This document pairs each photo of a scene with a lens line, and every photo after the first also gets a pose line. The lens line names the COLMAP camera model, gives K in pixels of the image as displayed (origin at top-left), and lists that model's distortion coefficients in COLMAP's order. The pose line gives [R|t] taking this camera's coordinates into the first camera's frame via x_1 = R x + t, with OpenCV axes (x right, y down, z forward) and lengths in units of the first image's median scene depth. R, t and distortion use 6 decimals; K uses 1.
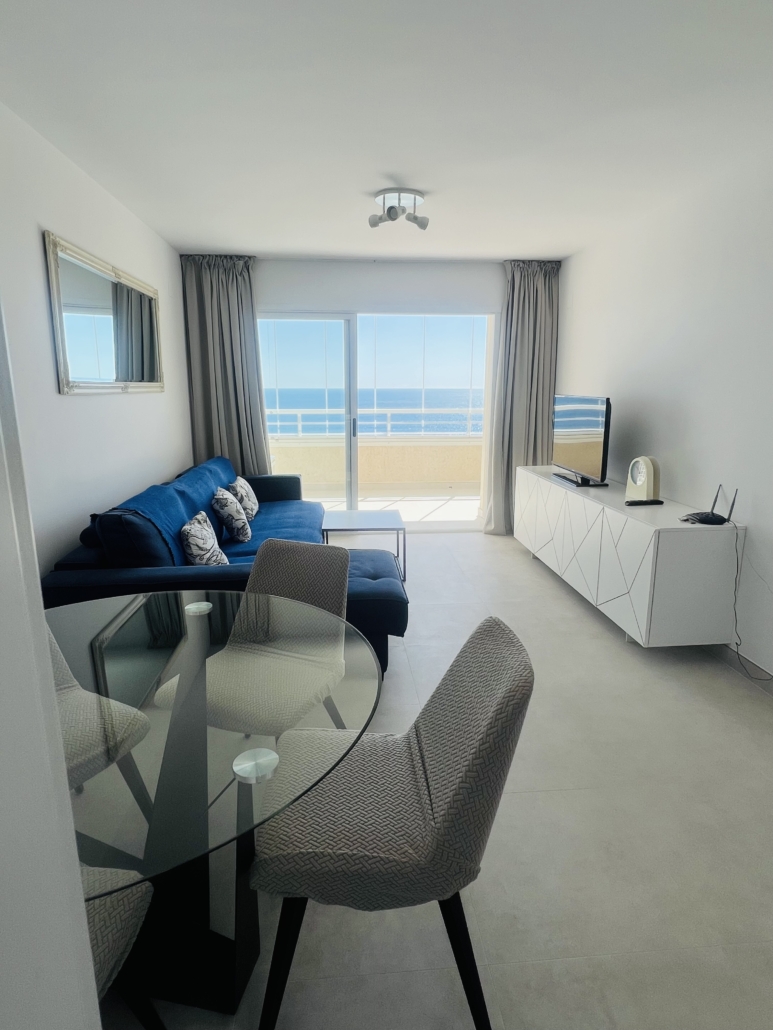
lens RADIAL K [[575.6, 0, 386.5], [0, 575.6, 515.0], [0, 0, 1]] dist [-0.001894, -0.000341]
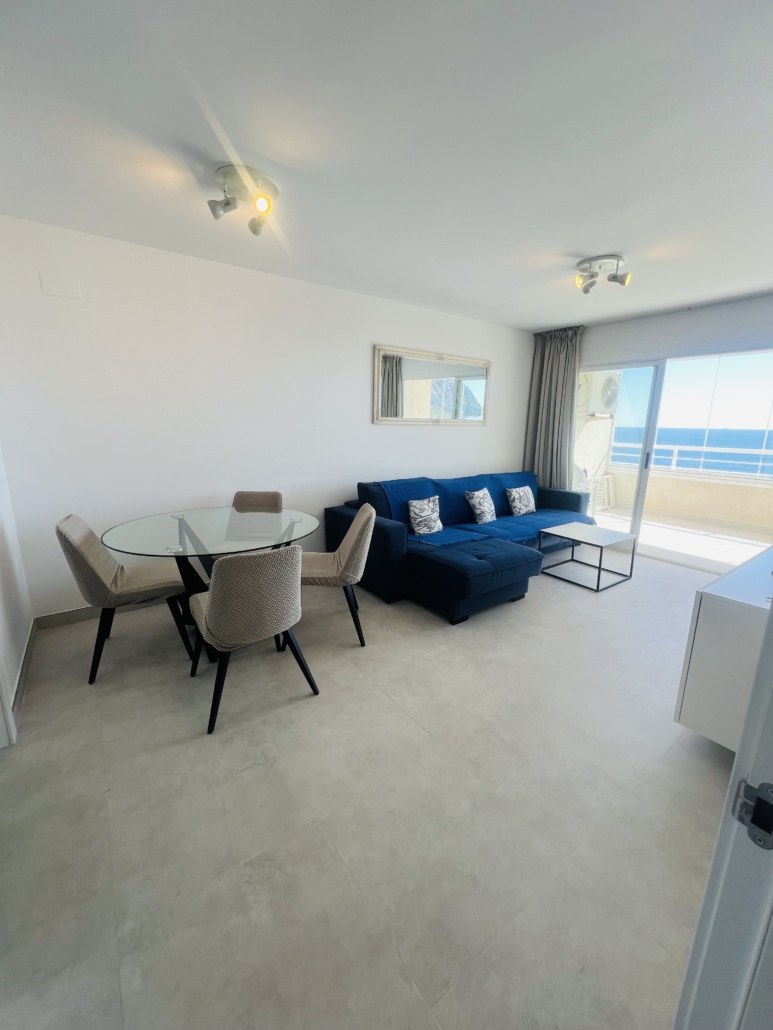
lens RADIAL K [[413.8, 0, 390.3], [0, 413.8, 510.9], [0, 0, 1]] dist [-0.000642, -0.000019]
pose [[0.530821, 0.187463, -0.826491, 0.396690], [-0.201590, 0.975167, 0.091712, -0.030154], [0.823159, 0.117930, 0.555430, 0.151837]]
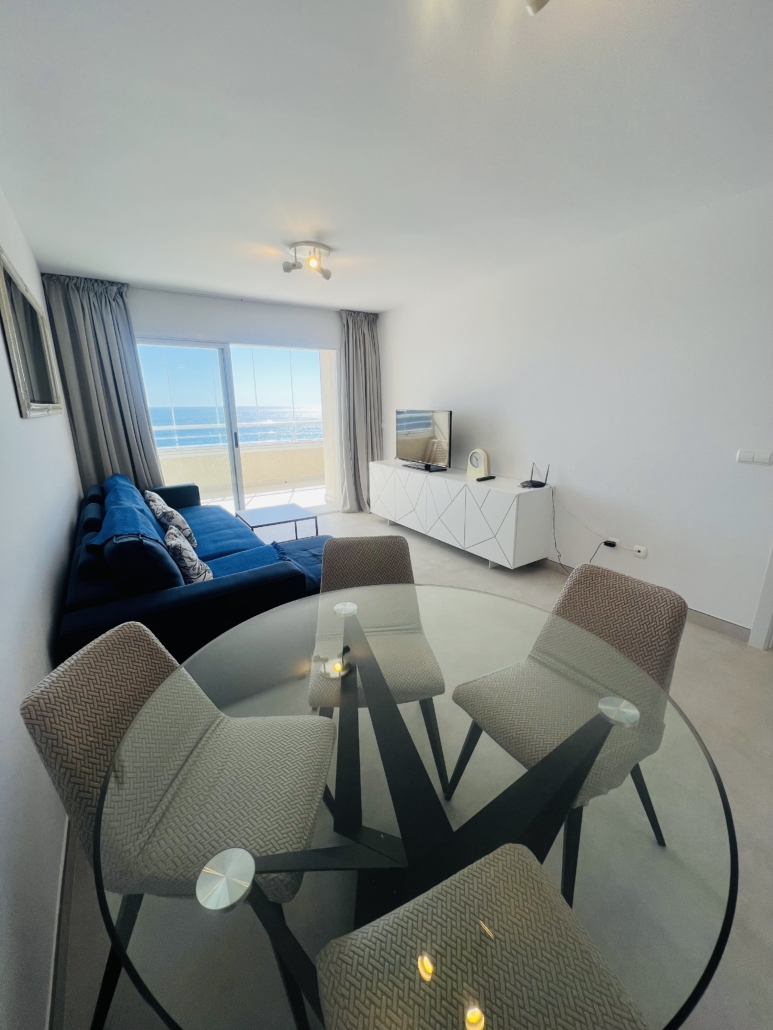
lens RADIAL K [[413.8, 0, 390.3], [0, 413.8, 510.9], [0, 0, 1]] dist [-0.000642, -0.000019]
pose [[0.876332, -0.130825, 0.463602, -0.209078], [0.115255, 0.991405, 0.061905, -0.022560], [-0.467717, -0.000817, 0.883878, 0.090558]]
